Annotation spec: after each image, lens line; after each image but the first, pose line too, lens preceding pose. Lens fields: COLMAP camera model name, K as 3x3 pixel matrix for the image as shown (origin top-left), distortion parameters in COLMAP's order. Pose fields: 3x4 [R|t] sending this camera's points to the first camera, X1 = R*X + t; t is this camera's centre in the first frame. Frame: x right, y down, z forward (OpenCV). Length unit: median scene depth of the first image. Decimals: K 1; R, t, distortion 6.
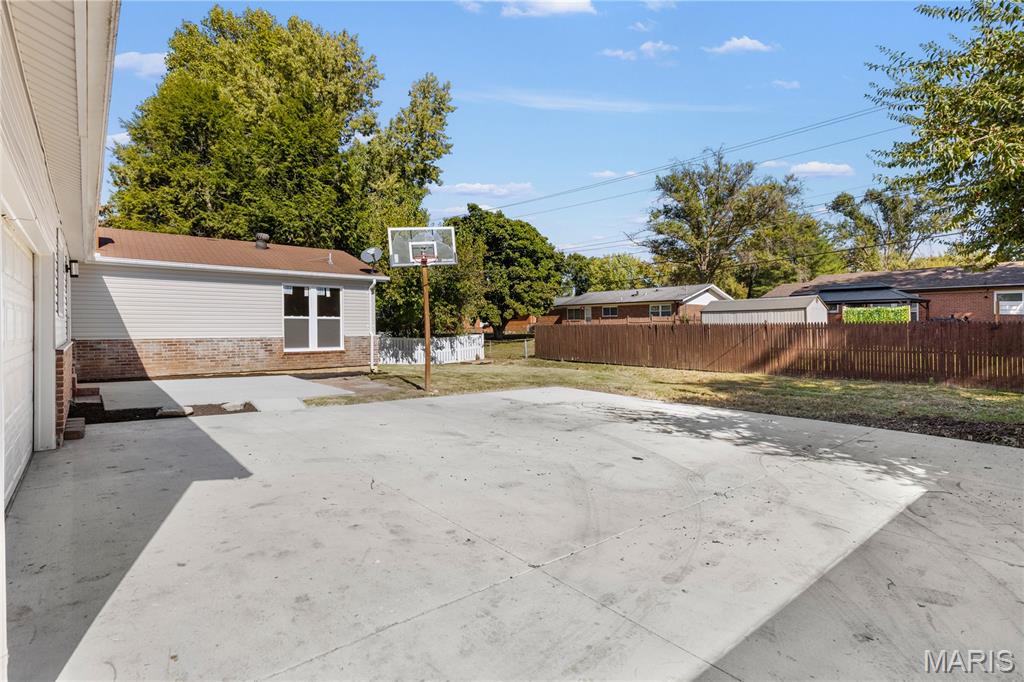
lens RADIAL K [[498.0, 0, 512.7], [0, 498.0, 329.2], [0, 0, 1]] dist [0.001543, 0.000214]
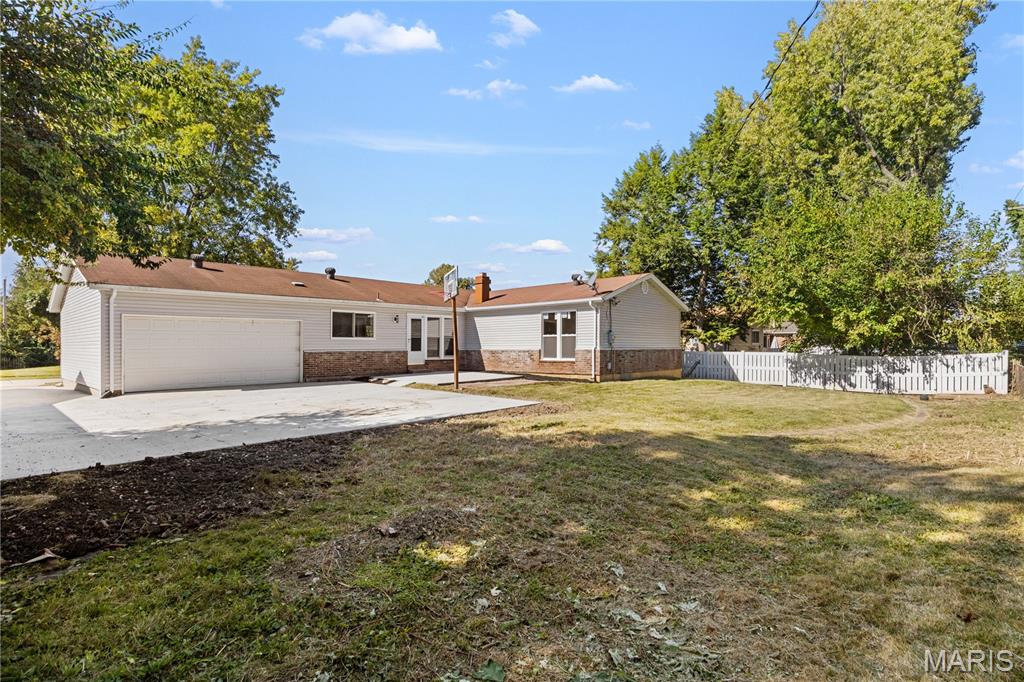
lens RADIAL K [[516.3, 0, 512.0], [0, 516.3, 341.0], [0, 0, 1]] dist [-0.000626, -0.000065]
pose [[0.111393, -0.007904, -0.993745, 0.973346], [0.002489, 0.999967, -0.007675, 0.001735], [0.993773, -0.001618, 0.111409, 0.743600]]
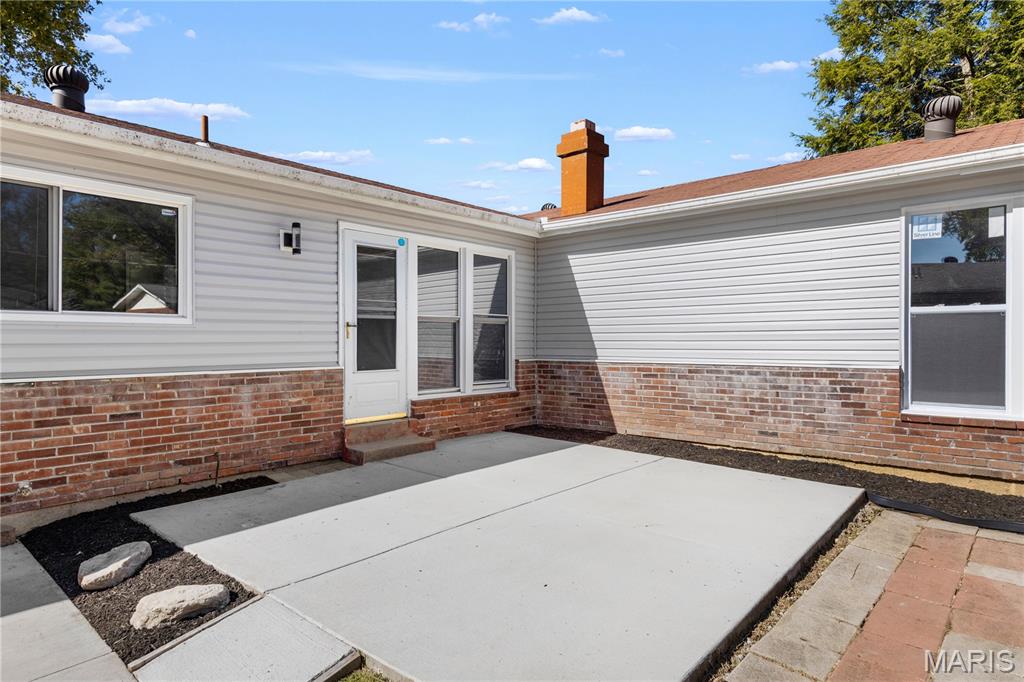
lens RADIAL K [[601.3, 0, 512.0], [0, 601.3, 341.0], [0, 0, 1]] dist [0.000634, 0.000089]
pose [[0.143418, 0.002273, -0.989660, -0.094105], [0.001110, 0.999996, 0.002457, -0.004268], [0.989662, -0.001451, 0.143415, 0.668990]]
